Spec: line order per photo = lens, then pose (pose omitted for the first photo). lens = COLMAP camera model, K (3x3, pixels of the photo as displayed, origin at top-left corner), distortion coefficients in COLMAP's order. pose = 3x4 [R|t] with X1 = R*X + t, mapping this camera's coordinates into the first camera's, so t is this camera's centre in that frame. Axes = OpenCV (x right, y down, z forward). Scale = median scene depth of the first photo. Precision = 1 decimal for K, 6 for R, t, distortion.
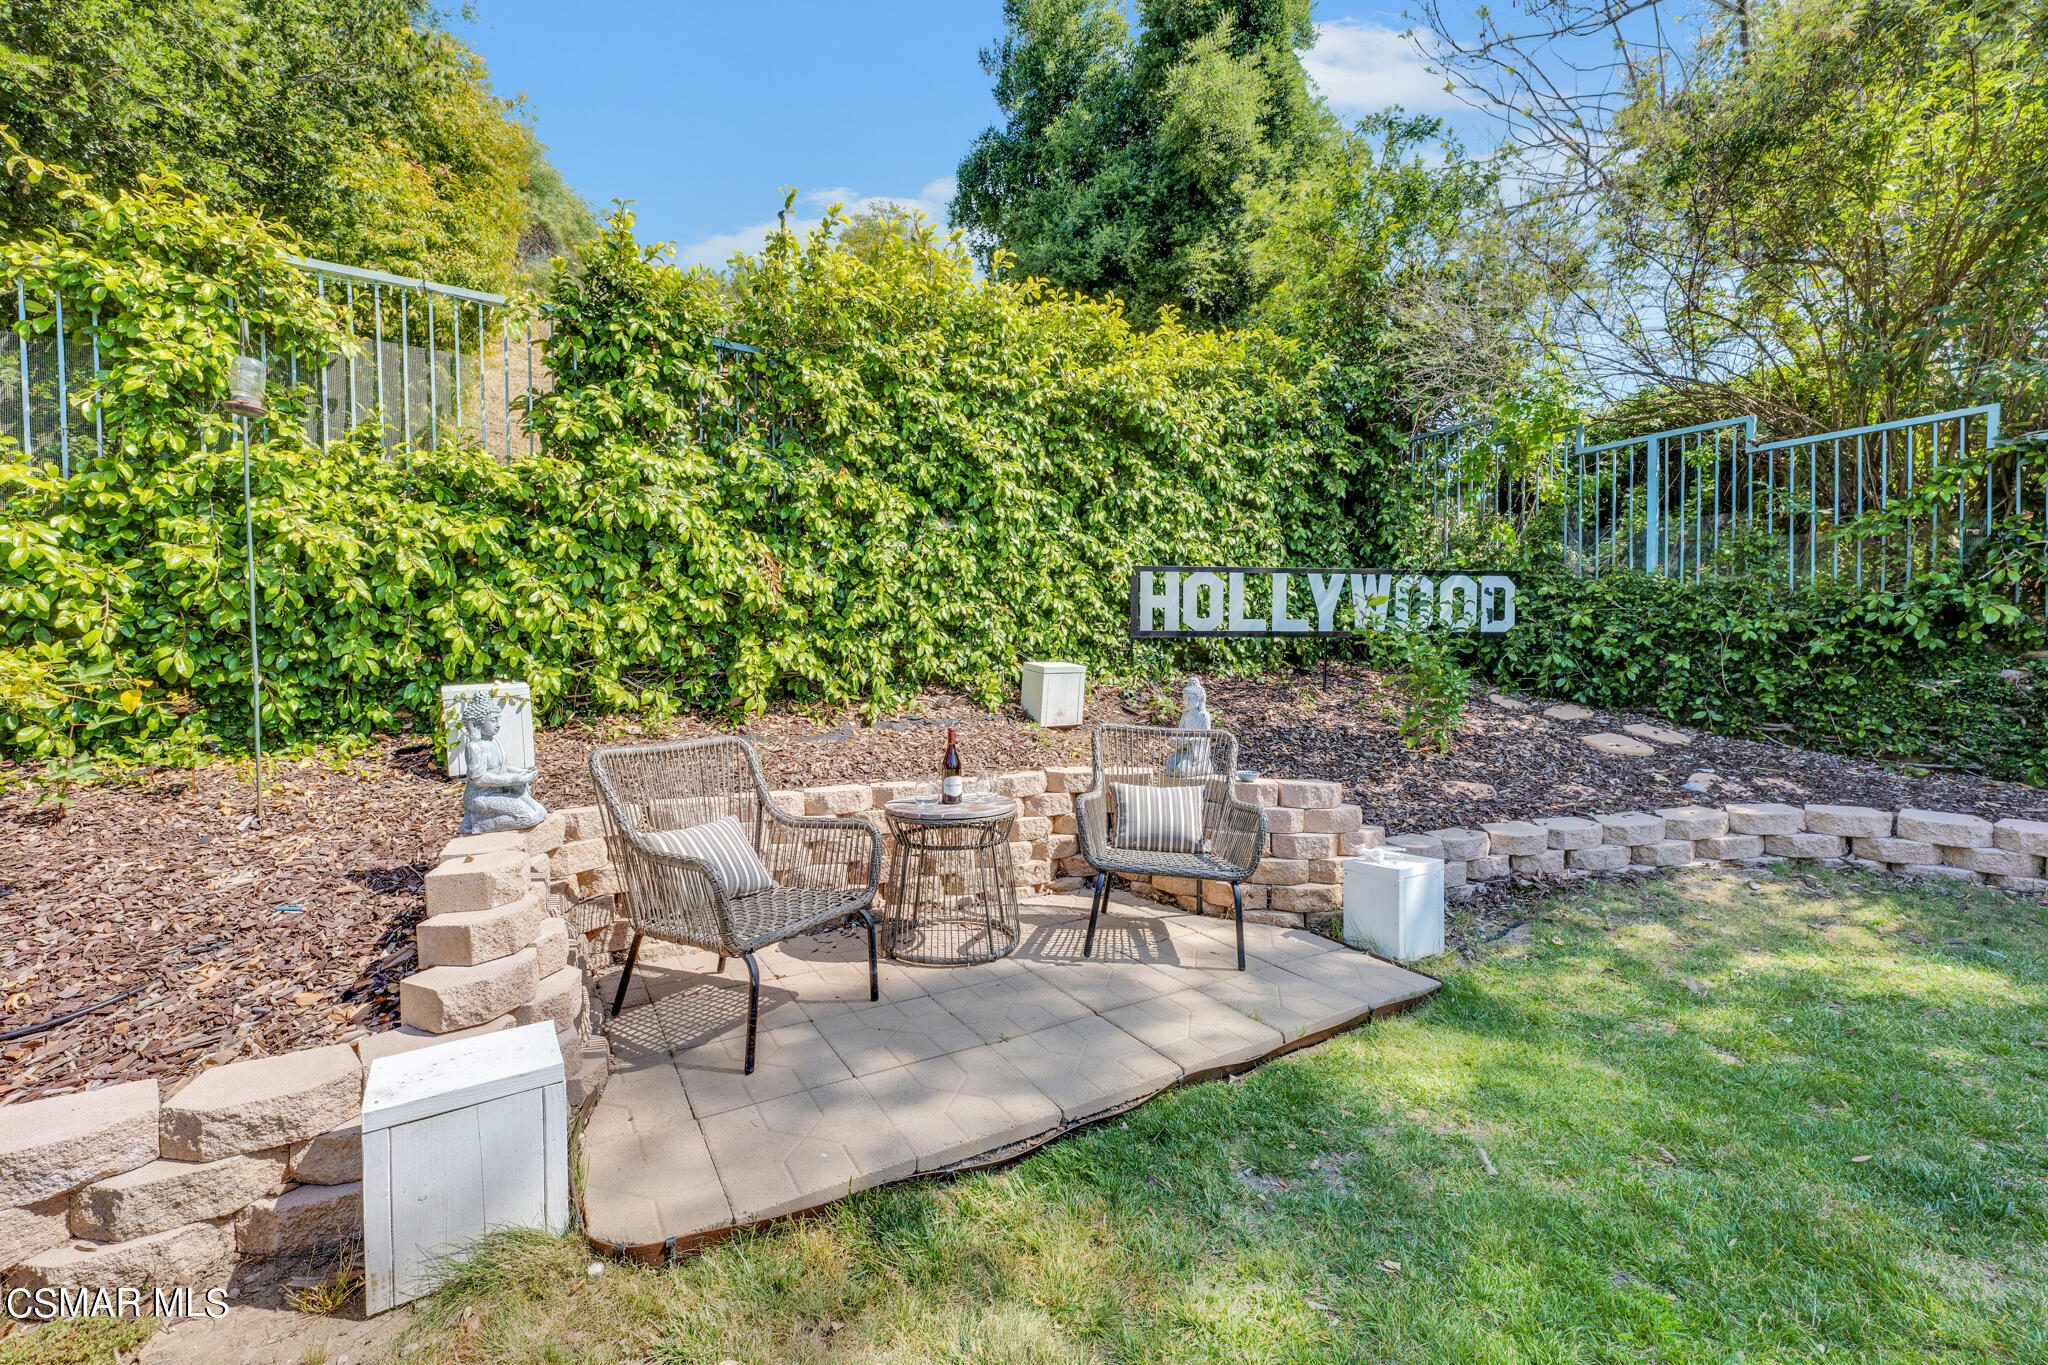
lens RADIAL K [[830.9, 0, 1019.2], [0, 830.9, 690.0], [0, 0, 1]] dist [0.009756, -0.000991]
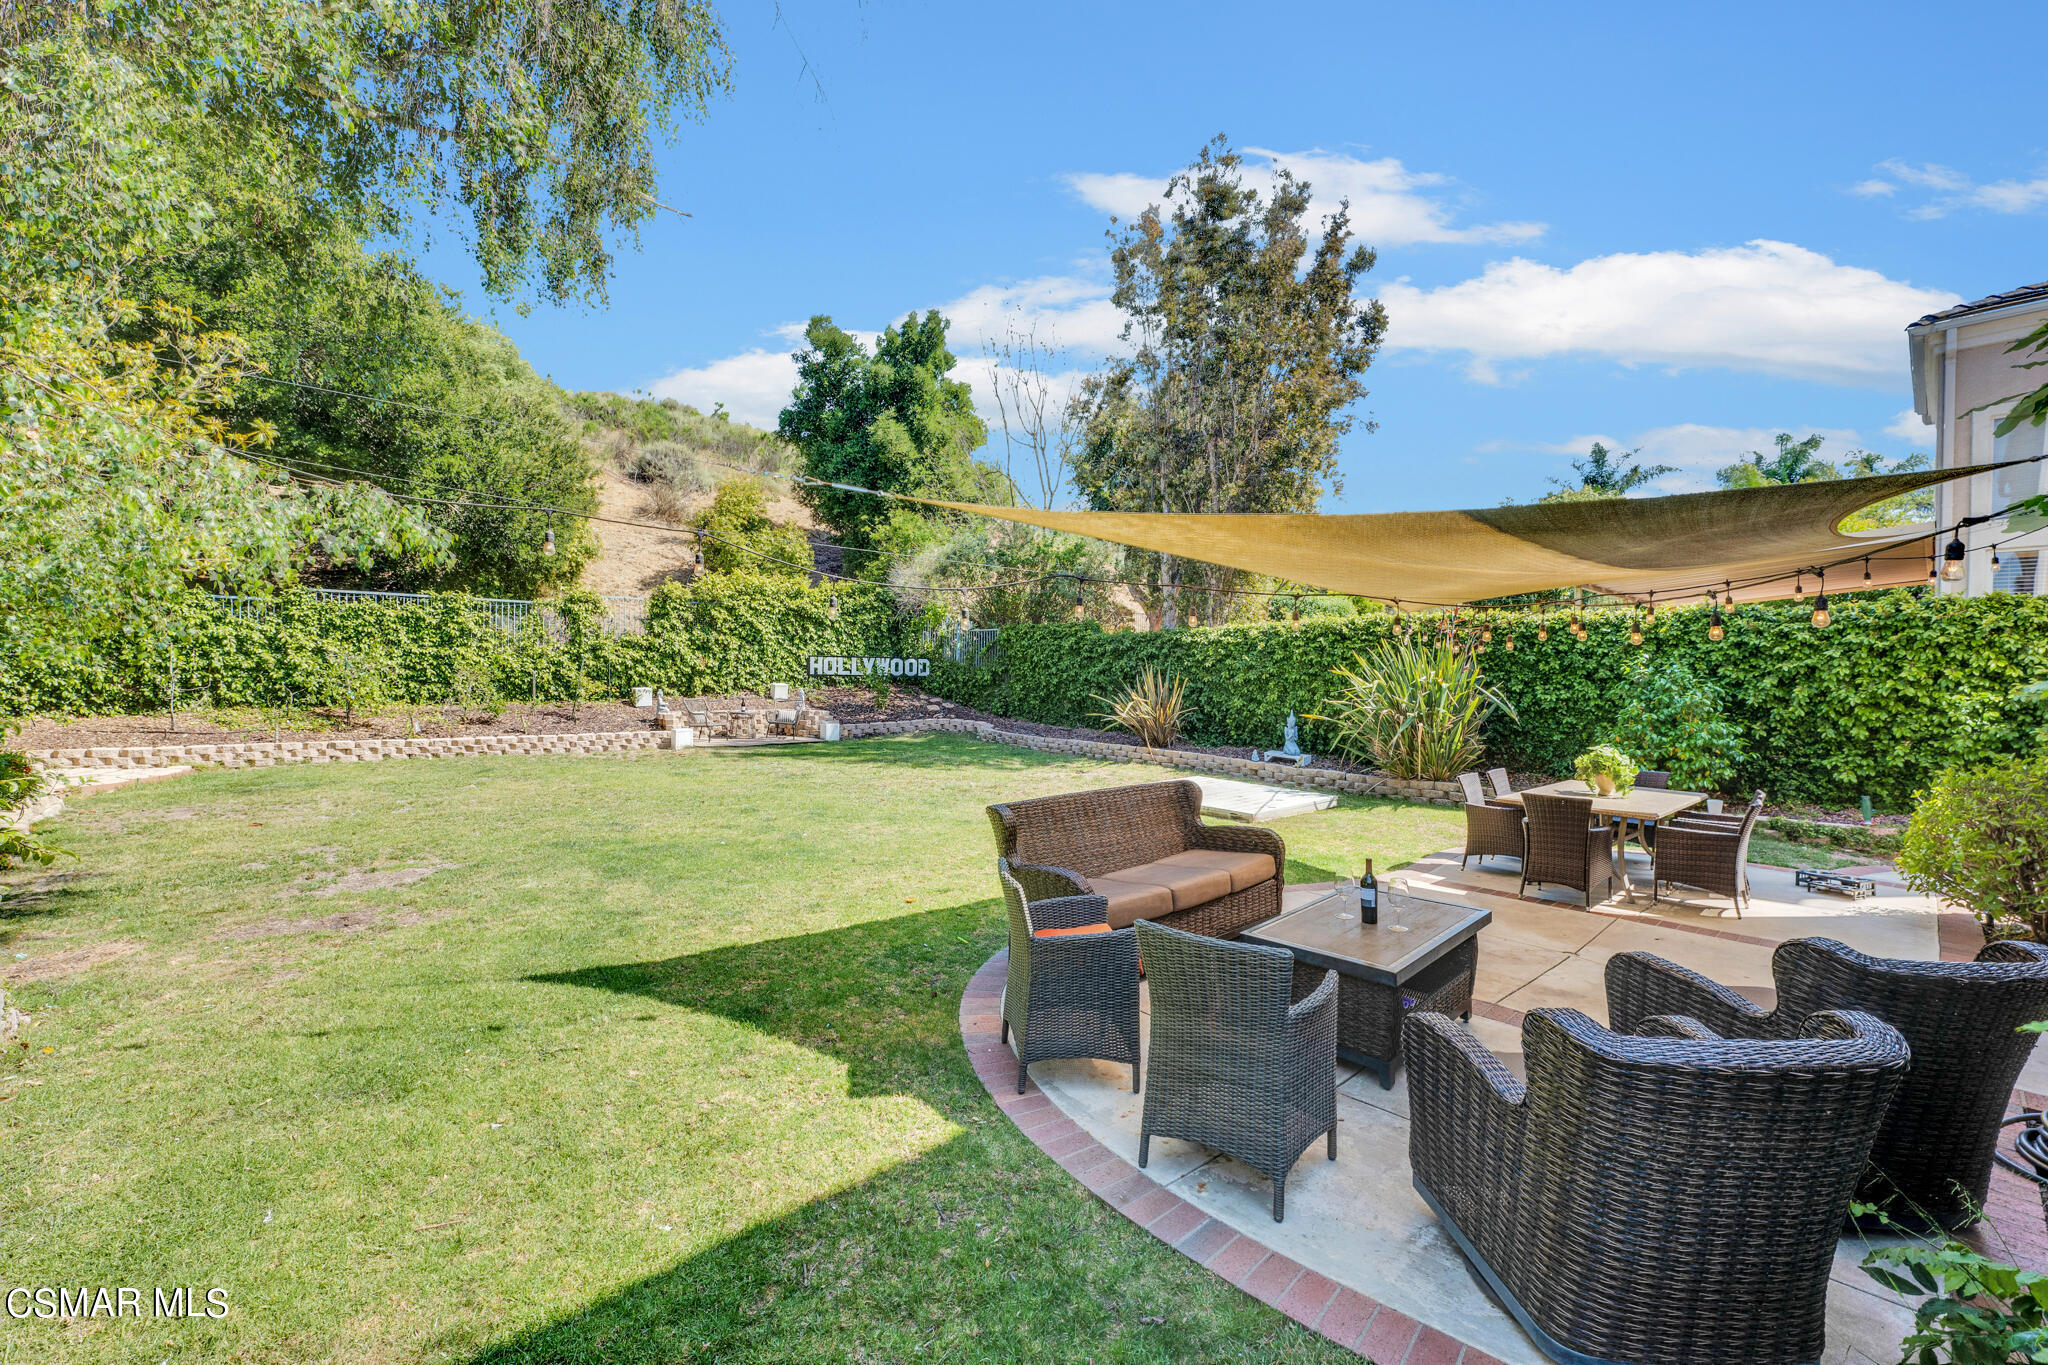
lens RADIAL K [[830.9, 0, 1041.9], [0, 830.9, 679.1], [0, 0, 1]] dist [0.009756, -0.000991]
pose [[0.980914, 0.012280, 0.194052, 0.449535], [-0.006977, 0.999584, -0.027984, 0.041279], [-0.194315, 0.026096, 0.980592, -2.742269]]
